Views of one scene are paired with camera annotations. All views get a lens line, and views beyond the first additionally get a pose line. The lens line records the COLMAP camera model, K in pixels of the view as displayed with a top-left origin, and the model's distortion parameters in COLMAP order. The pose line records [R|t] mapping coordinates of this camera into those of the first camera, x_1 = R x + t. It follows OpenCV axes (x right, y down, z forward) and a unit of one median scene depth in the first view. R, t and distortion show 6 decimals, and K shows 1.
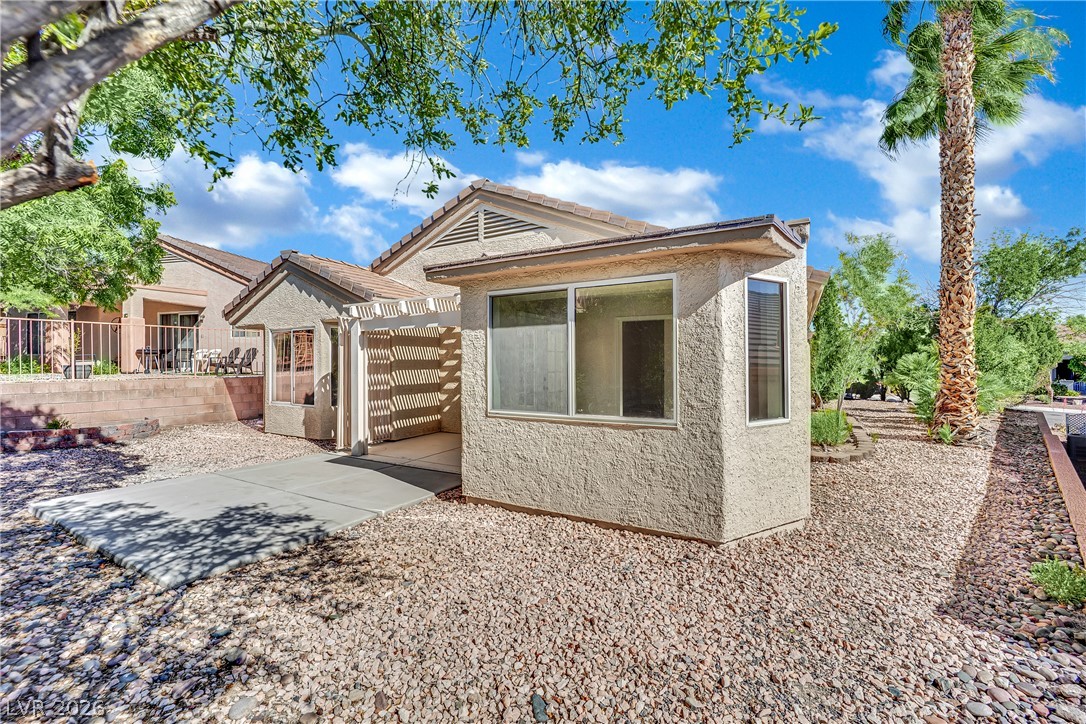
lens RADIAL K [[445.5, 0, 526.4], [0, 445.5, 366.7], [0, 0, 1]] dist [-0.012292, -0.000758]
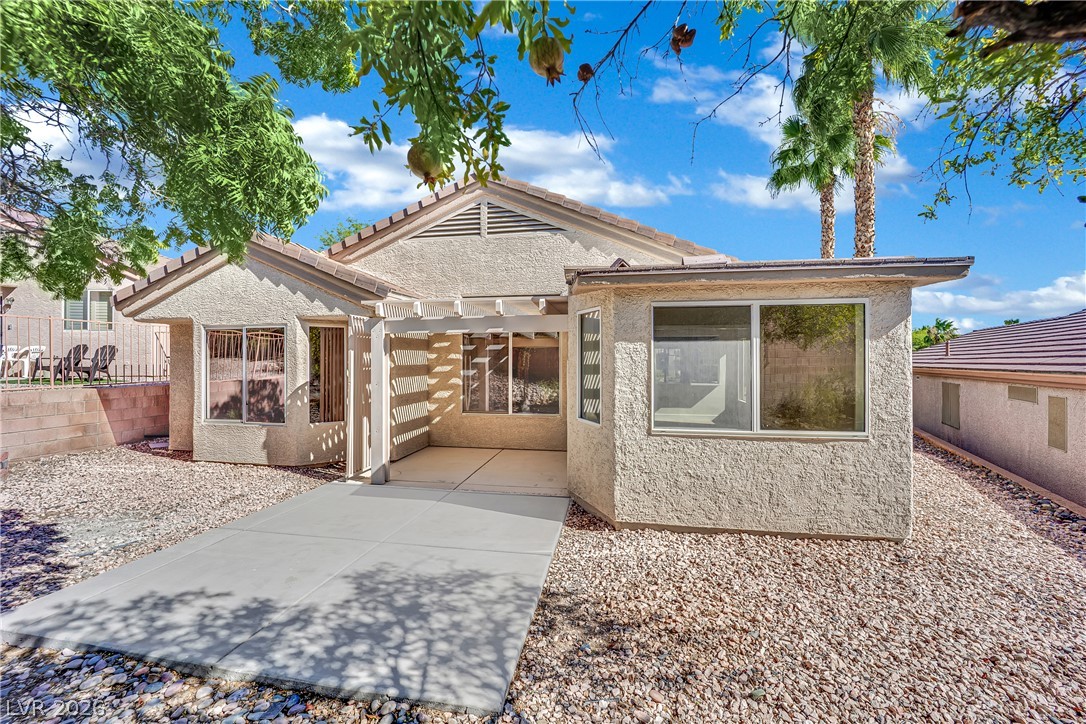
lens RADIAL K [[445.5, 0, 544.0], [0, 445.5, 366.0], [0, 0, 1]] dist [-0.012292, -0.000758]
pose [[0.941846, -0.001307, 0.336041, -0.637983], [-0.000181, 0.999990, 0.004397, -0.039819], [-0.336044, -0.004202, 0.941837, 0.198431]]
